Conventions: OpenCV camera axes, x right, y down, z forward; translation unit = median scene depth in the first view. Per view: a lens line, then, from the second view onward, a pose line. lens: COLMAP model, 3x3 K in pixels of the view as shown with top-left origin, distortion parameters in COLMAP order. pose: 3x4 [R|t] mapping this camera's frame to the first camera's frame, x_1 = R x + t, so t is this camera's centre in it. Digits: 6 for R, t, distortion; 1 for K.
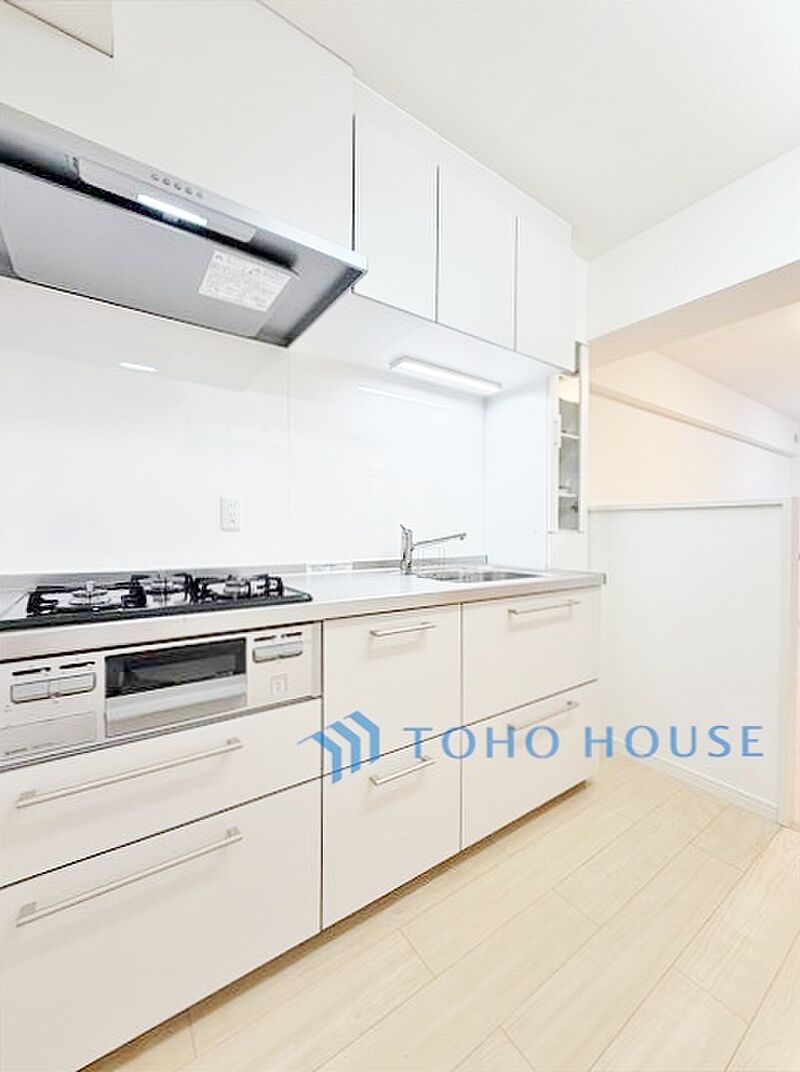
lens RADIAL K [[429.6, 0, 401.9], [0, 429.6, 537.2], [0, 0, 1]] dist [0.002915, 0.000745]
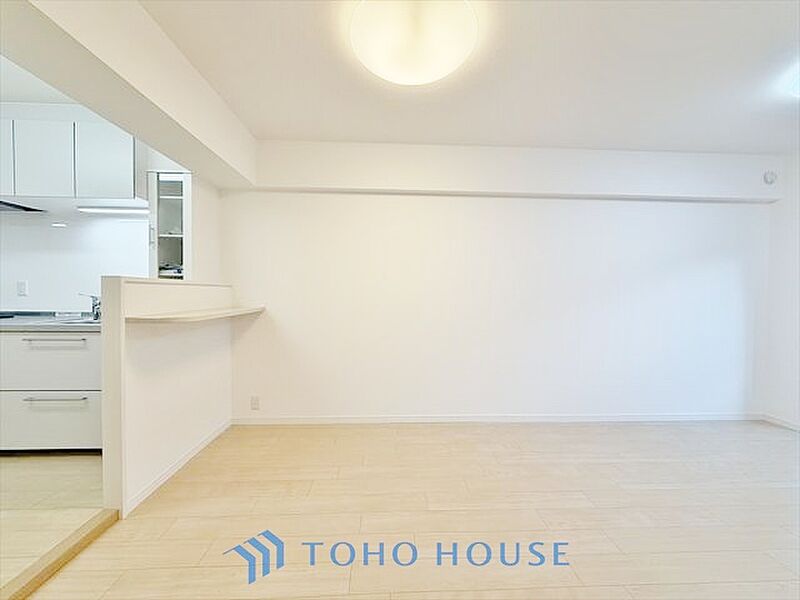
lens RADIAL K [[320.6, 0, 400.5], [0, 320.6, 295.3], [0, 0, 1]] dist [0.002915, 0.000745]
pose [[0.846864, 0.009018, -0.531733, 2.472837], [-0.012164, 0.999923, -0.002415, -0.042592], [0.531670, 0.008513, 0.846909, 0.669328]]
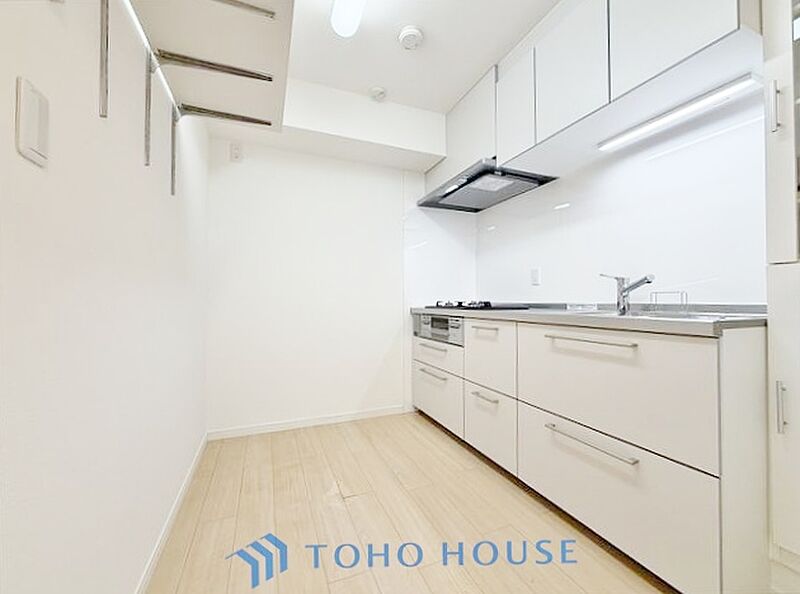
lens RADIAL K [[320.6, 0, 399.8], [0, 320.6, 300.3], [0, 0, 1]] dist [0.002915, 0.000745]
pose [[-0.213739, -0.007947, -0.976859, 1.313157], [-0.017100, 0.999844, -0.004392, 0.079645], [0.976741, 0.015766, -0.213841, 0.769382]]
